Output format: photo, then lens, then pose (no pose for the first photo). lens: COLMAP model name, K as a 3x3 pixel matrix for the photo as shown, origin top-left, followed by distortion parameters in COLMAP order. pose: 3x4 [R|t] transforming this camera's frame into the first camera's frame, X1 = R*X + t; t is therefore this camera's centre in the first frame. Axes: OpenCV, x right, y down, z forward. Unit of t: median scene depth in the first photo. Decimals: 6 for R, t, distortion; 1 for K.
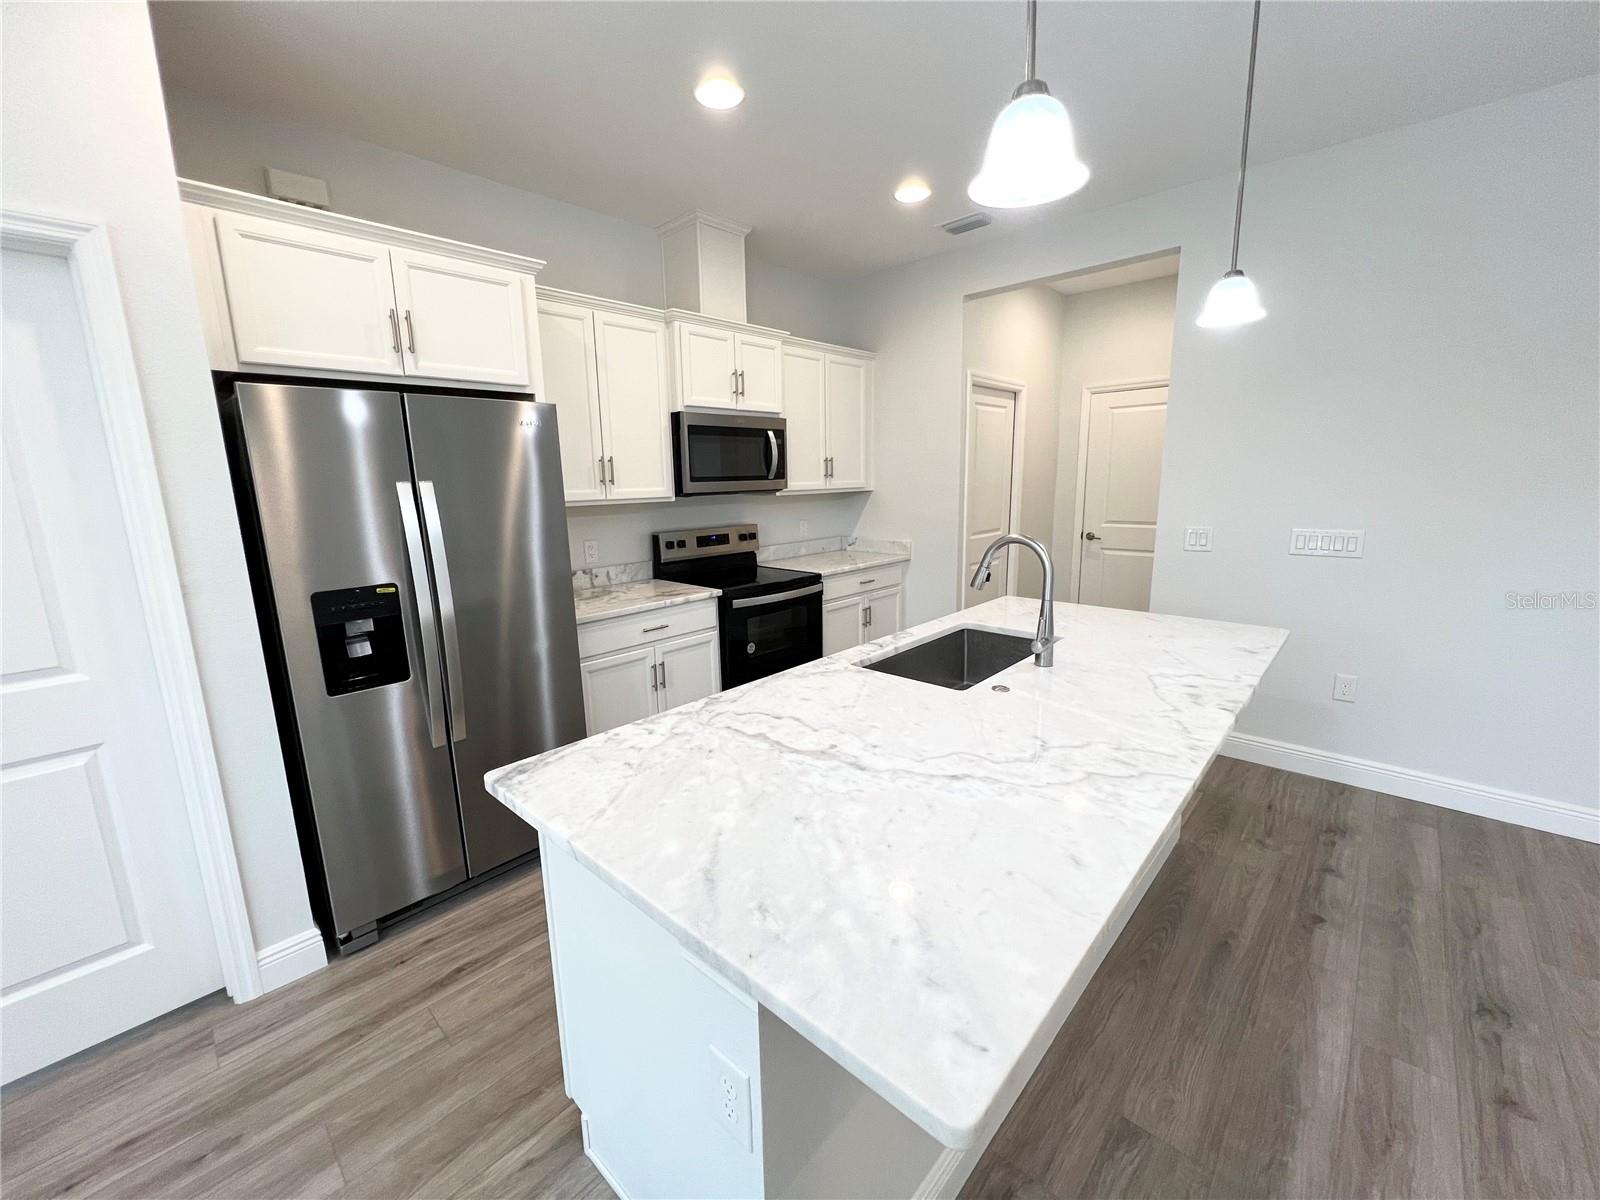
lens RADIAL K [[646.2, 0, 793.5], [0, 646.2, 598.8], [0, 0, 1]] dist [-0.002908, -0.000166]
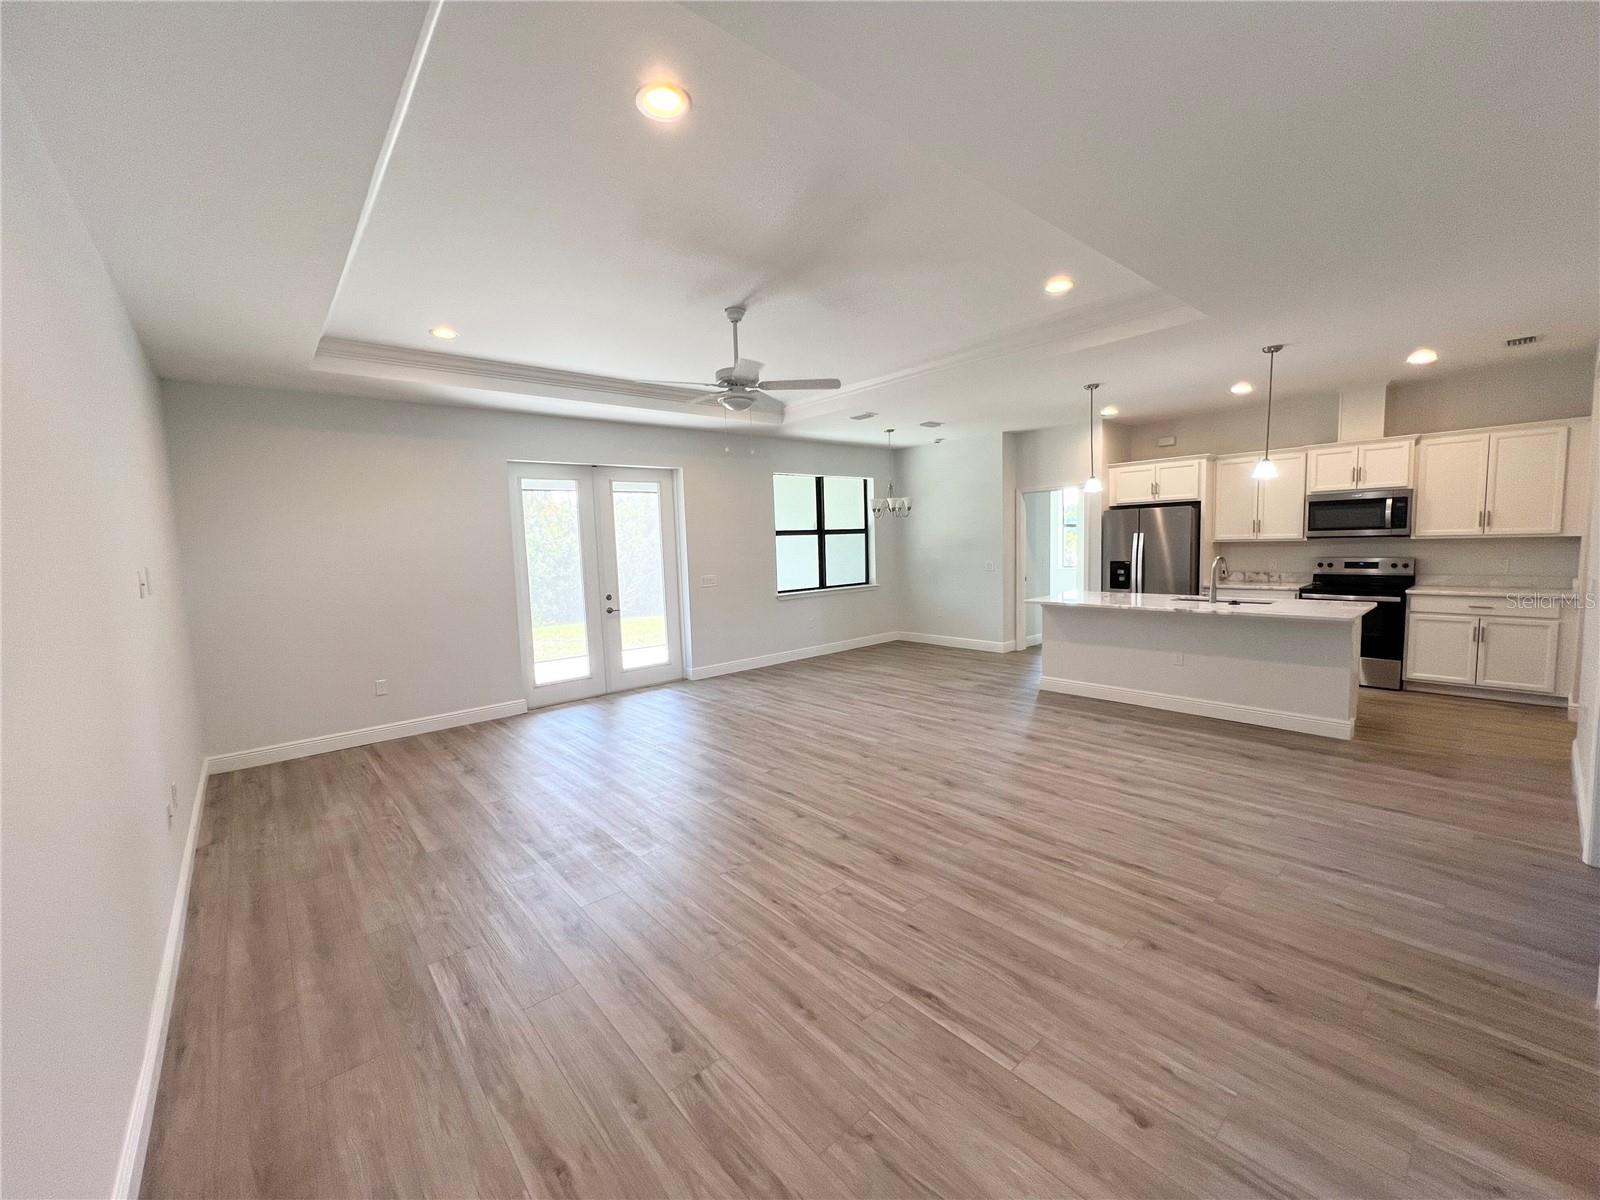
lens RADIAL K [[634.8, 0, 793.7], [0, 634.8, 597.0], [0, 0, 1]] dist [-0.003052, -0.000053]
pose [[-0.104855, 0.114748, -0.987845, 1.894941], [-0.151813, 0.979832, 0.129931, -0.001621], [0.982832, 0.163592, -0.085320, -0.310057]]
